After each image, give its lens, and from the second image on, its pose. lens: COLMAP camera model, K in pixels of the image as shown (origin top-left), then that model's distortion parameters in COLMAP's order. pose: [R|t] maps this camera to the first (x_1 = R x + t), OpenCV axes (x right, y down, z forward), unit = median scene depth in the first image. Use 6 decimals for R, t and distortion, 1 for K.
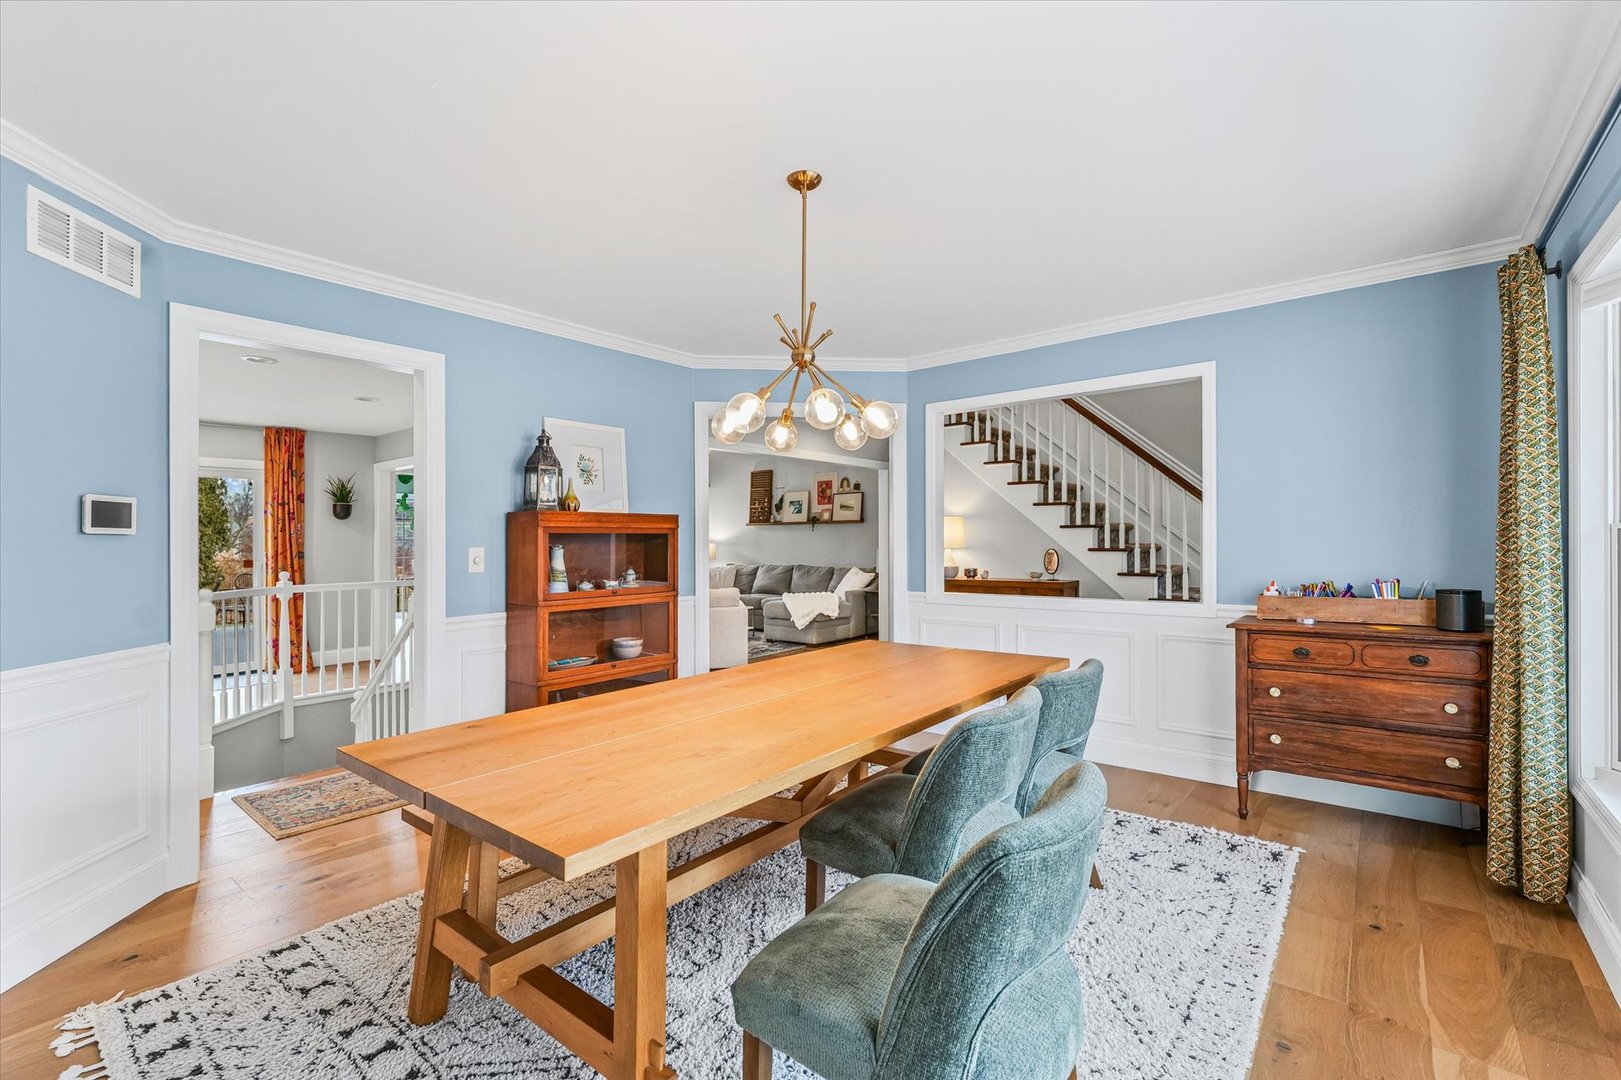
lens RADIAL K [[713.7, 0, 812.2], [0, 713.7, 535.5], [0, 0, 1]] dist [0.000955, 0.000005]
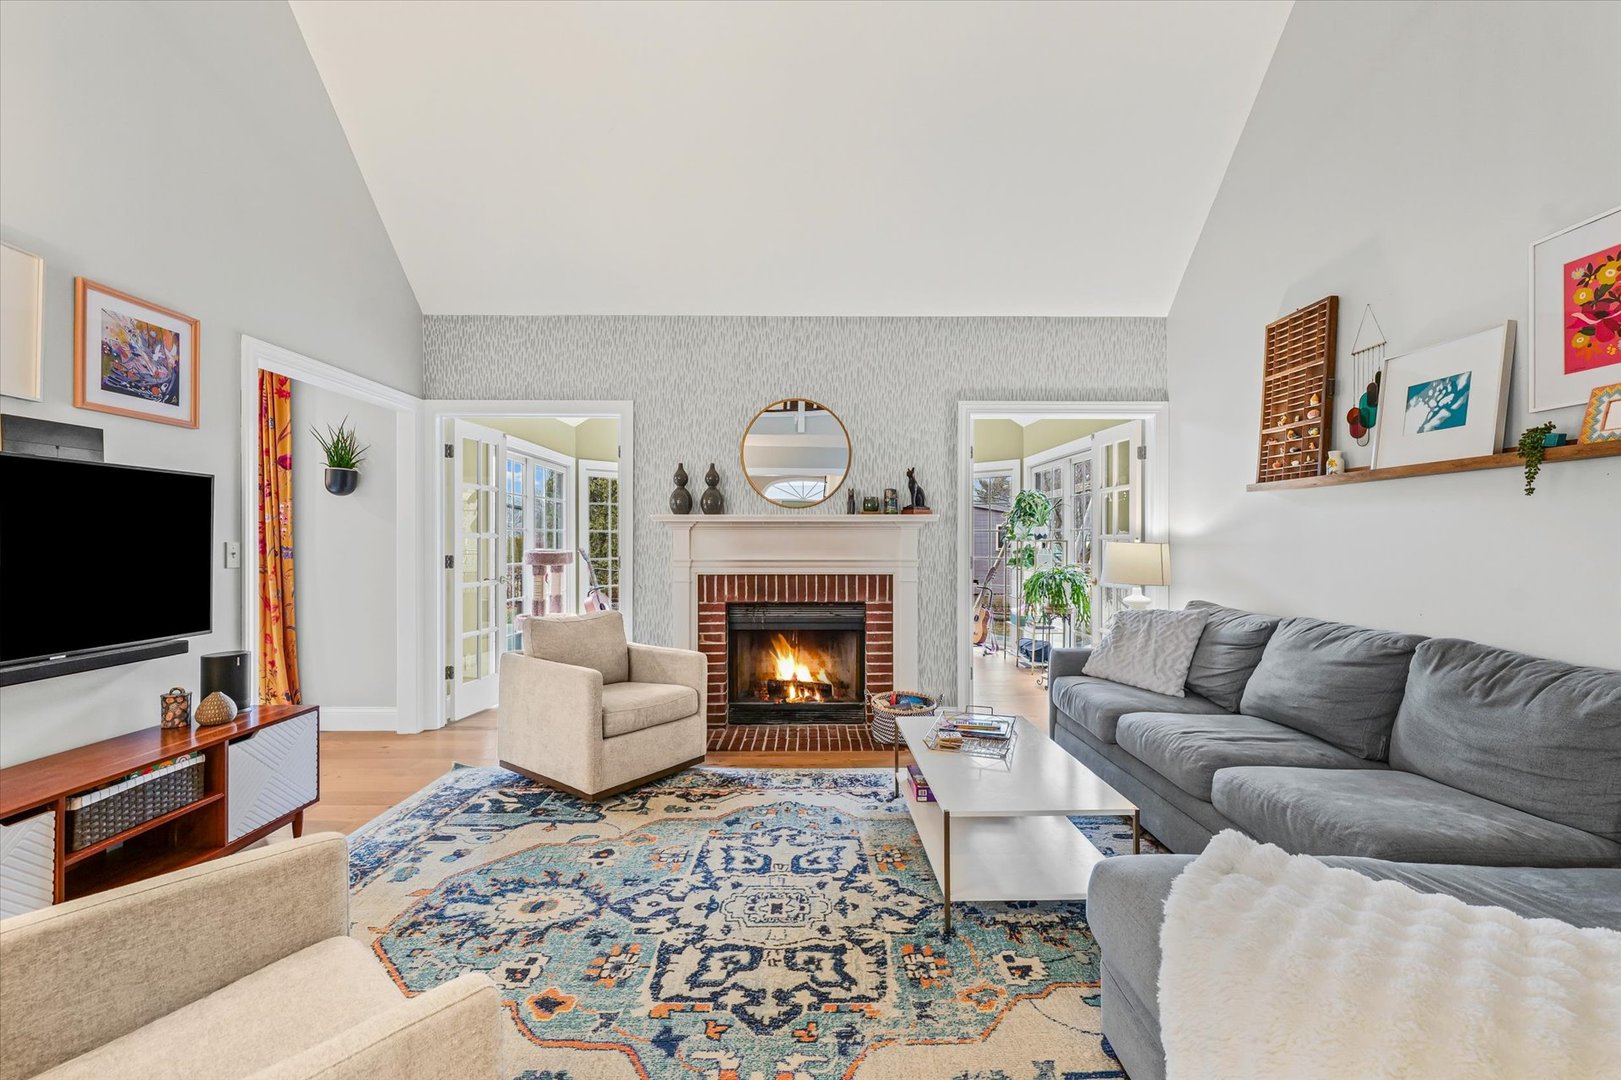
lens RADIAL K [[667.7, 0, 799.8], [0, 667.7, 536.9], [0, 0, 1]] dist [0.001783, -0.000149]
pose [[0.626331, 0.007587, -0.779520, 0.020107], [-0.001696, 0.999964, 0.008370, 0.004998], [0.779555, -0.003921, 0.626321, 0.680467]]
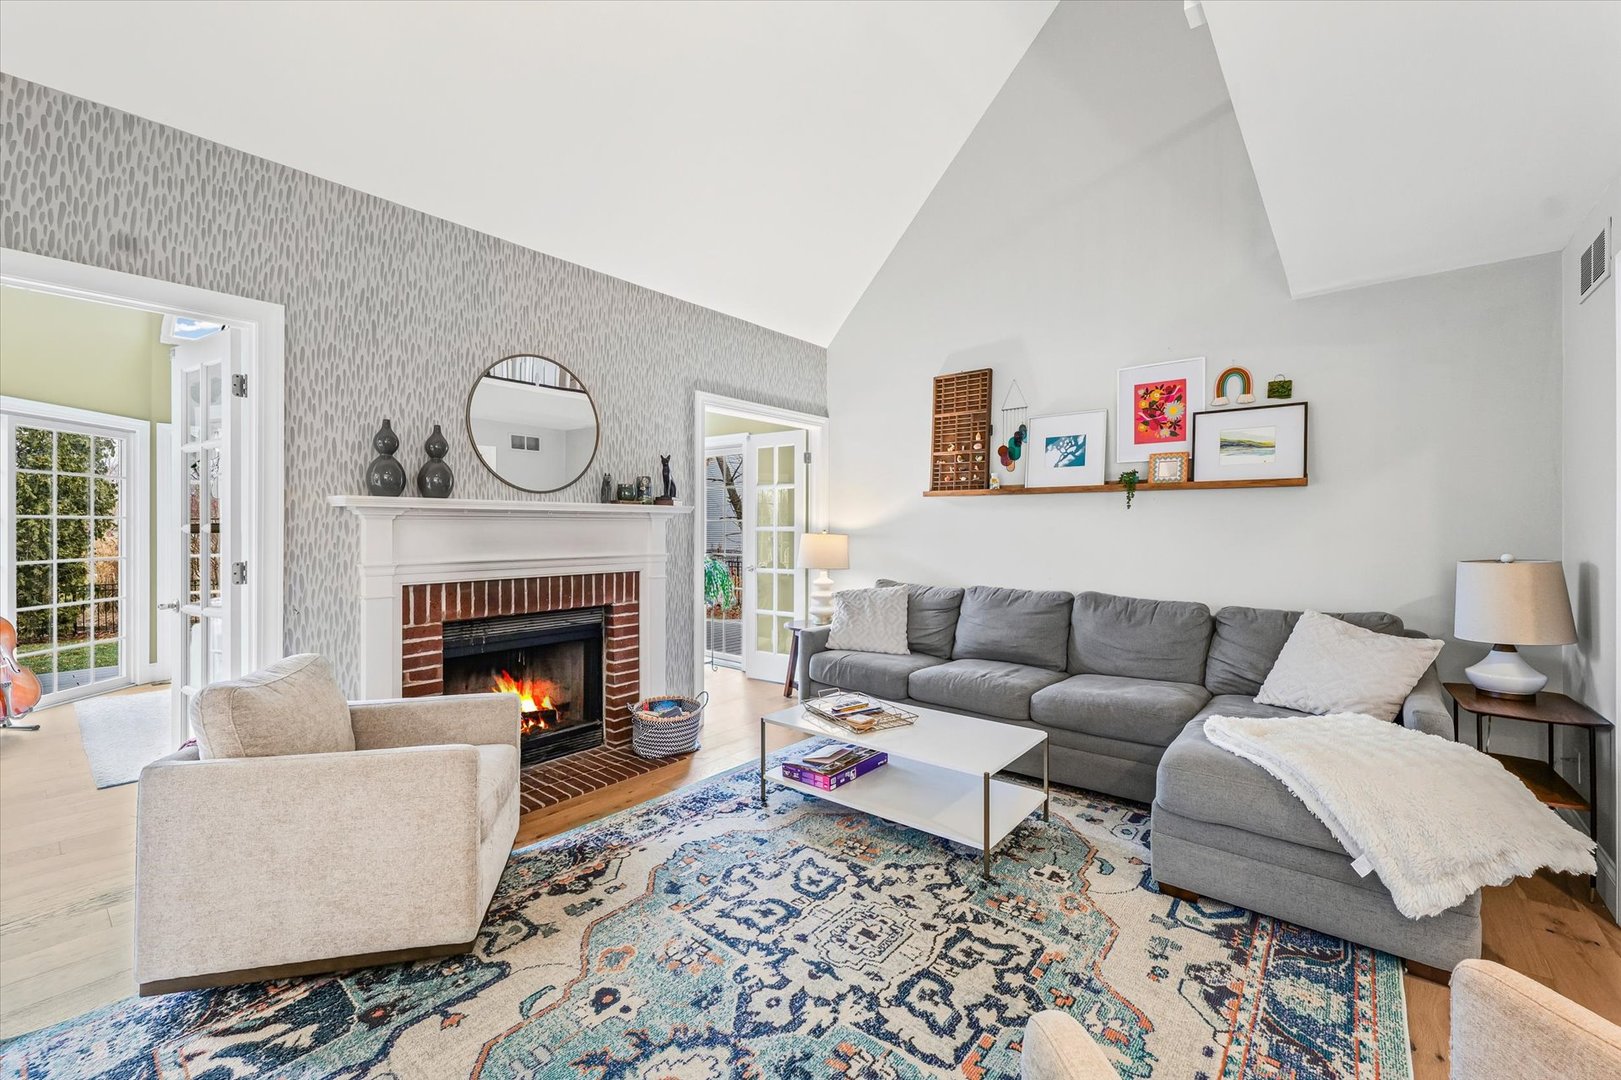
lens RADIAL K [[675.9, 0, 810.6], [0, 675.9, 523.4], [0, 0, 1]] dist [0.000356, -0.000096]
pose [[0.999876, 0.011838, -0.010393, -0.166730], [-0.011823, 0.999929, 0.001567, 0.003272], [0.010411, -0.001444, 0.999945, 0.607009]]
